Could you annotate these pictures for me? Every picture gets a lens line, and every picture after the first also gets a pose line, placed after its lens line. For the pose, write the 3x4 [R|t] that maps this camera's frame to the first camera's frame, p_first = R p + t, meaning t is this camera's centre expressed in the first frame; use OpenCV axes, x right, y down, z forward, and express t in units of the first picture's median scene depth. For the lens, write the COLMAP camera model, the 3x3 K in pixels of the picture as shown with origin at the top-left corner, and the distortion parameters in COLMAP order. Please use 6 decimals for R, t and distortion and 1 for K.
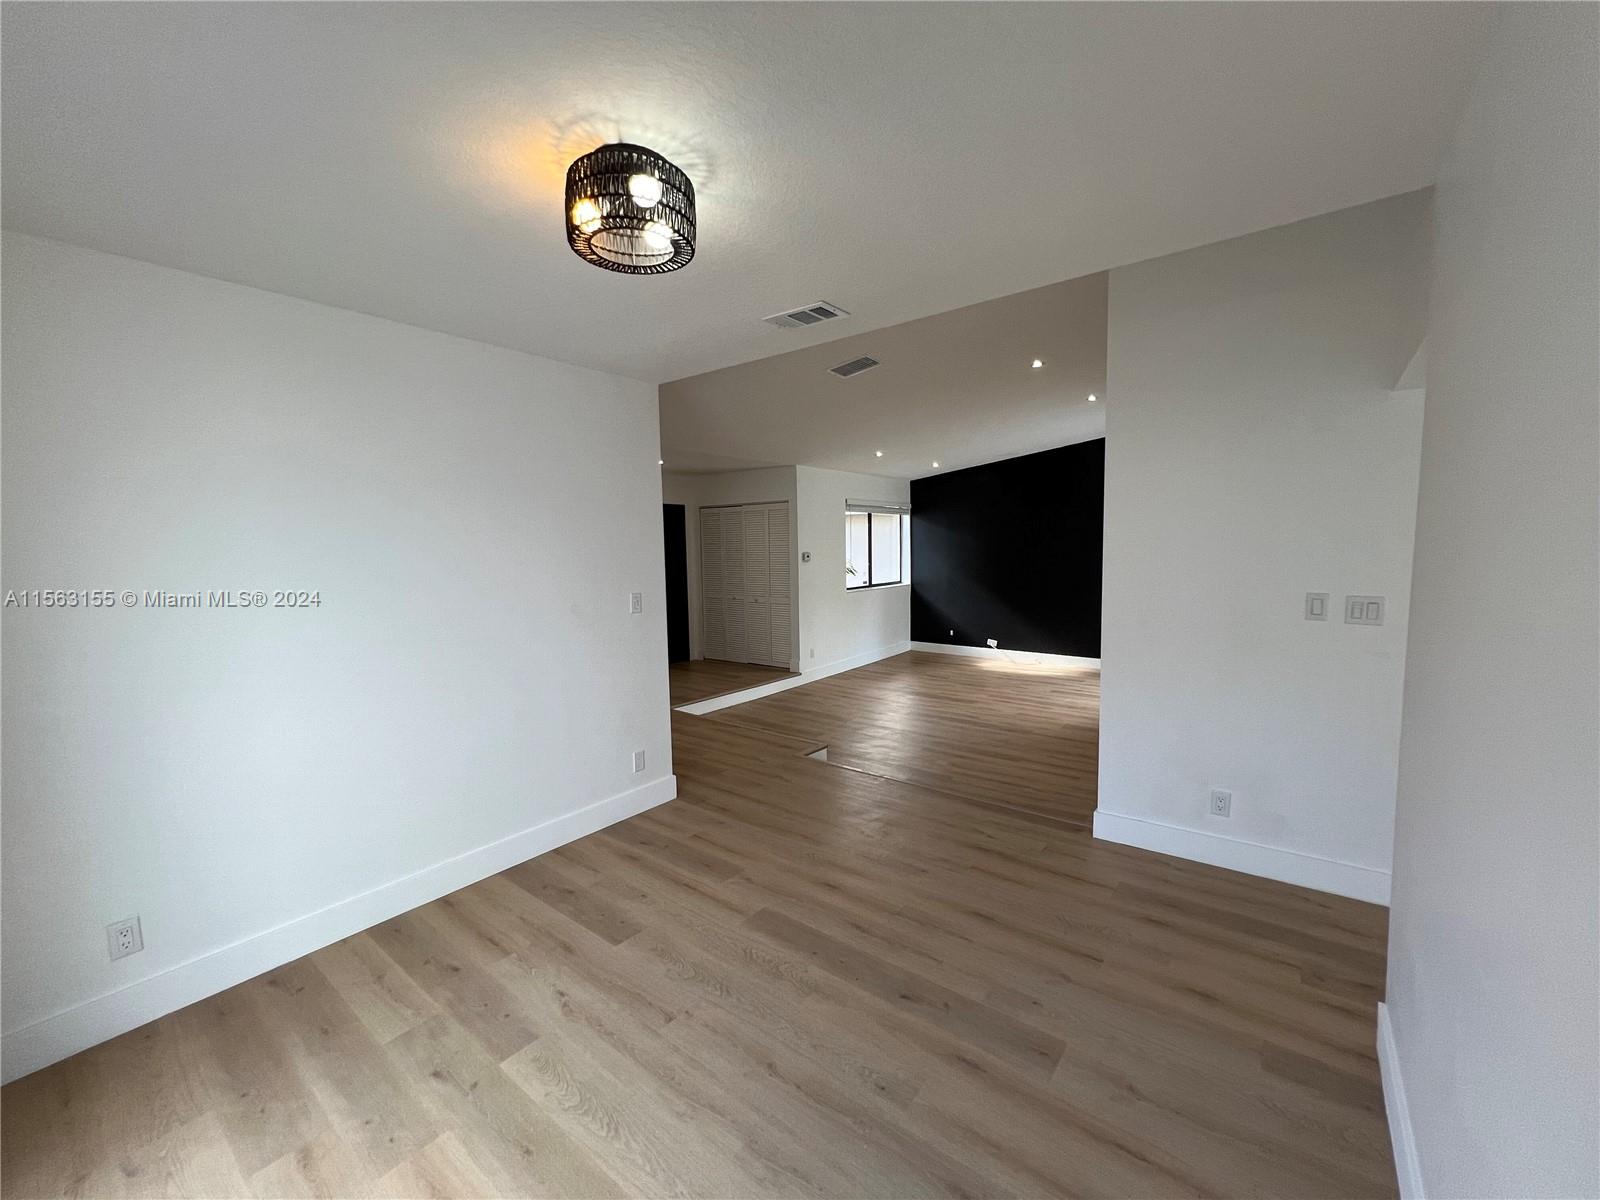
lens RADIAL K [[643.5, 0, 800.0], [0, 643.5, 600.0], [0, 0, 1]] dist [-0.000668, 0.000510]
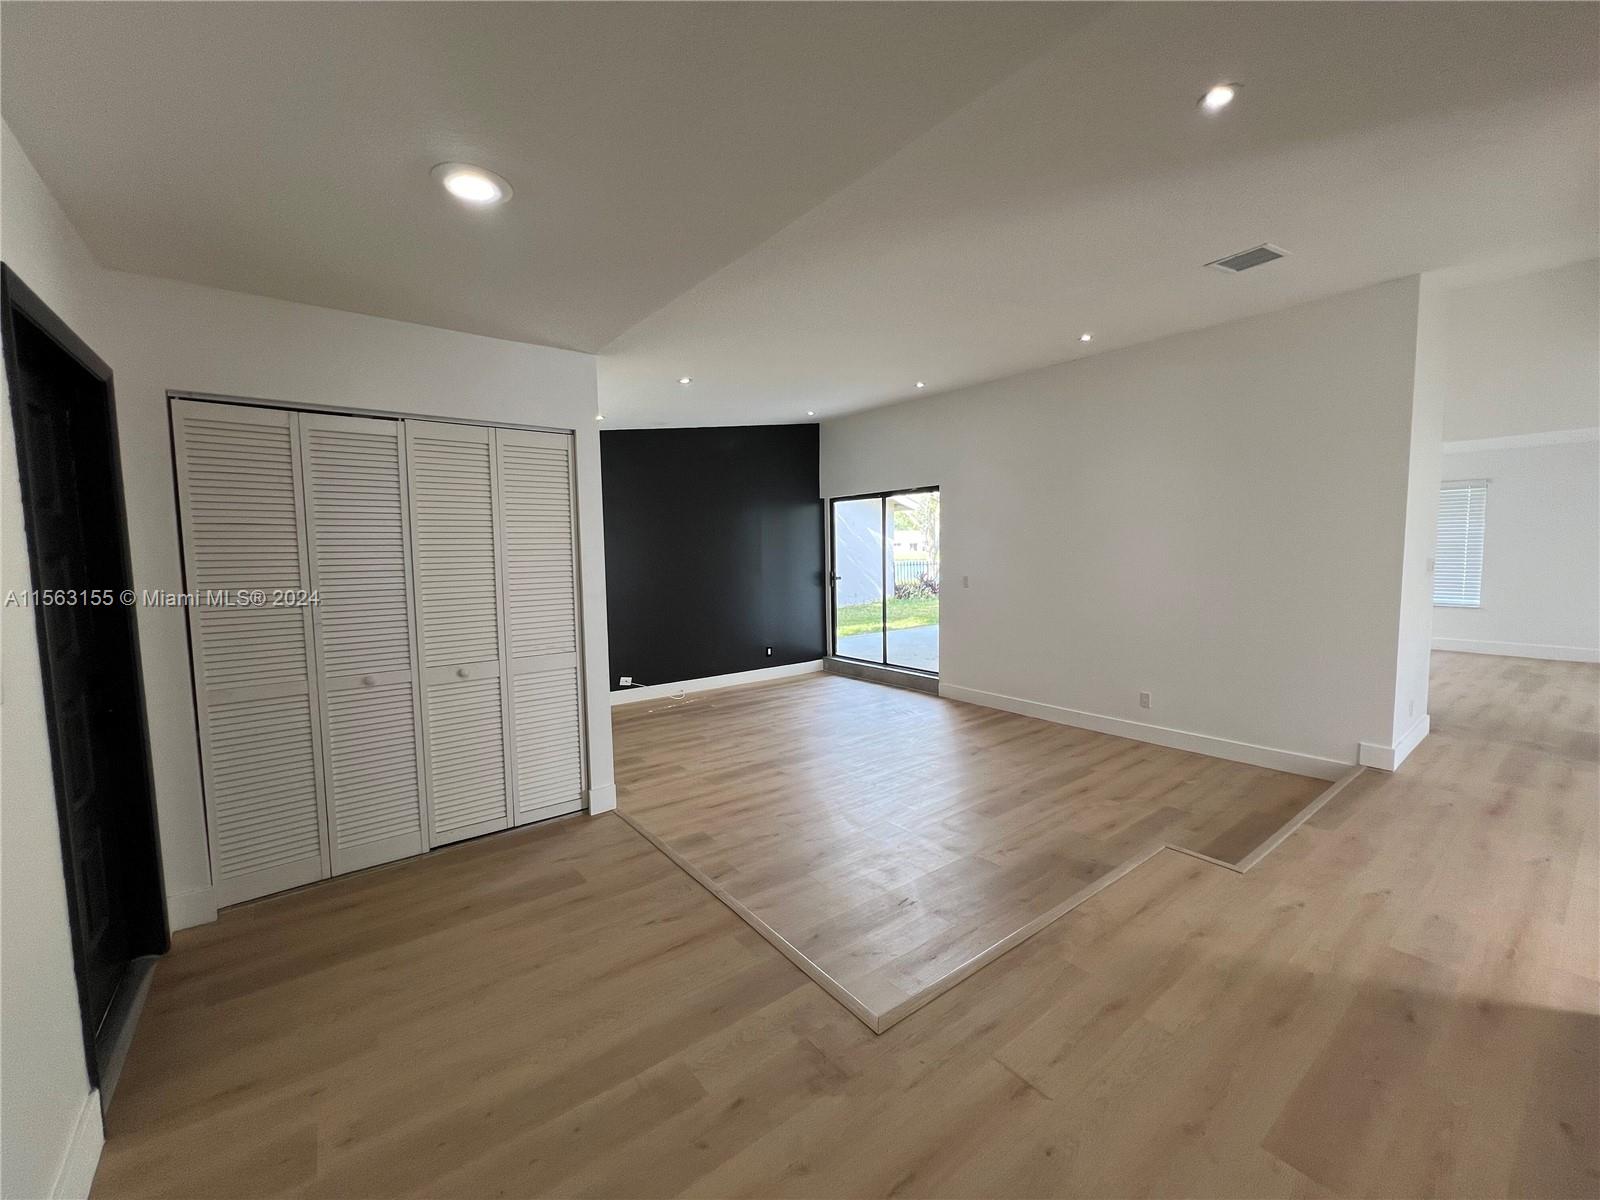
lens RADIAL K [[639.9, 0, 800.0], [0, 639.9, 600.0], [0, 0, 1]] dist [-0.001362, -0.000096]
pose [[0.250715, -0.067231, 0.965724, -0.410783], [0.095601, 0.994429, 0.044410, -0.044831], [-0.963329, 0.081190, 0.255745, 0.762231]]
